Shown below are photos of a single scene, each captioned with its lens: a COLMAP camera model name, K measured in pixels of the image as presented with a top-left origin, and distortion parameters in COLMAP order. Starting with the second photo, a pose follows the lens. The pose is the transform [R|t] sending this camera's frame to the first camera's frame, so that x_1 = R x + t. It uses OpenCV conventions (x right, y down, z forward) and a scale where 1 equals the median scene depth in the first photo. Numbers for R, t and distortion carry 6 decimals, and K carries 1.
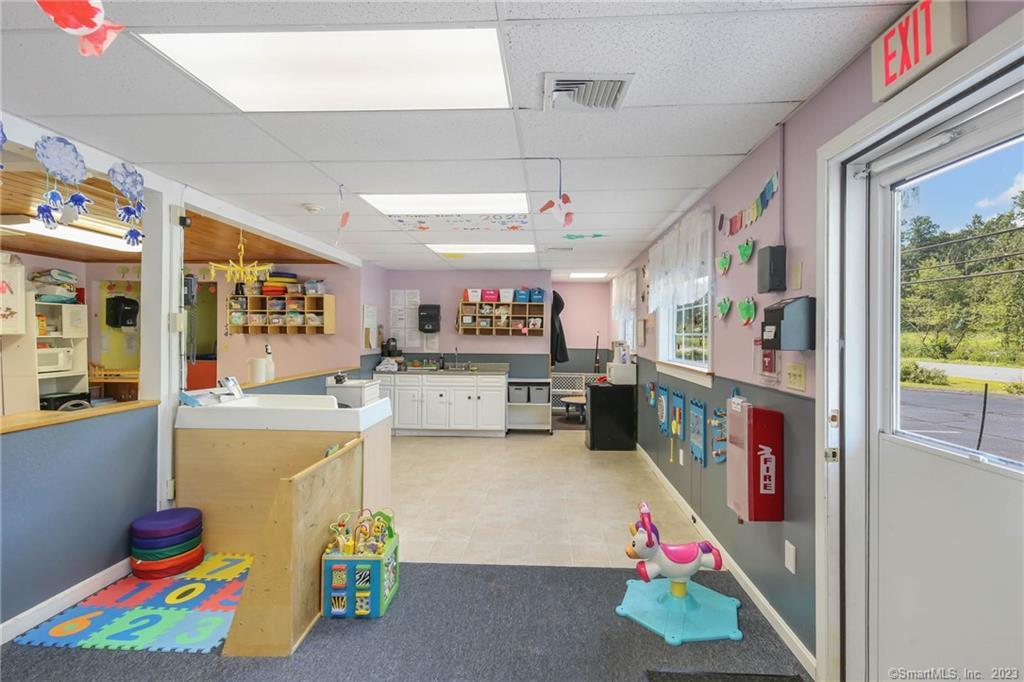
lens RADIAL K [[496.8, 0, 515.4], [0, 496.8, 336.1], [0, 0, 1]] dist [0.015710, -0.005032]
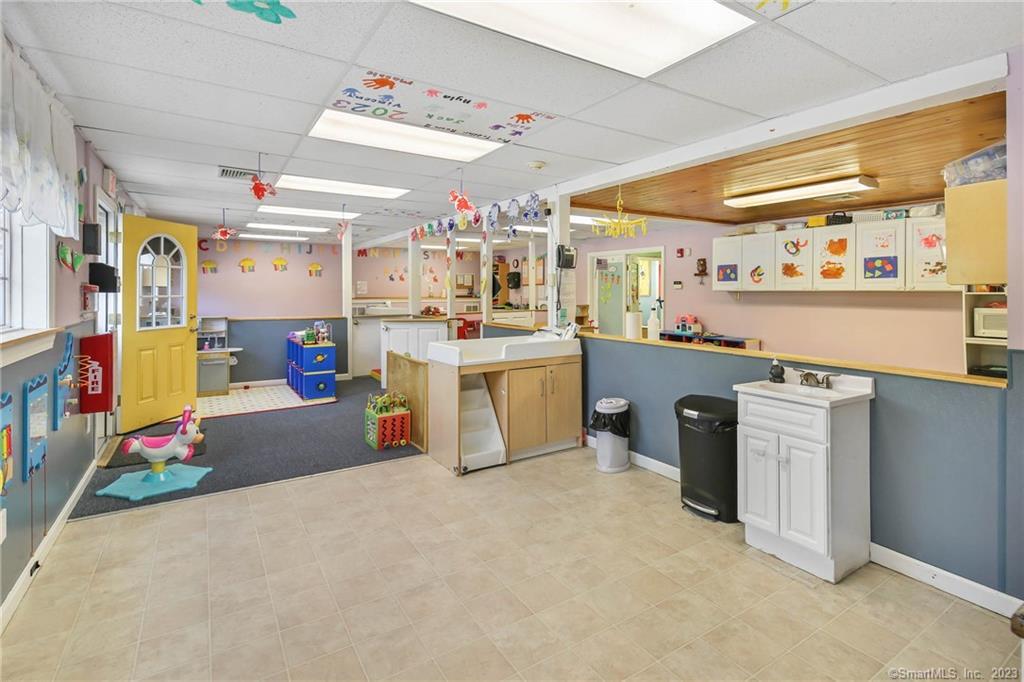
lens RADIAL K [[496.8, 0, 531.4], [0, 496.8, 288.5], [0, 0, 1]] dist [0.015710, -0.005032]
pose [[-0.797232, -0.010651, -0.603579, 0.182332], [-0.010259, 0.999939, -0.004094, 0.004602], [0.603586, 0.002929, -0.797293, 1.441361]]
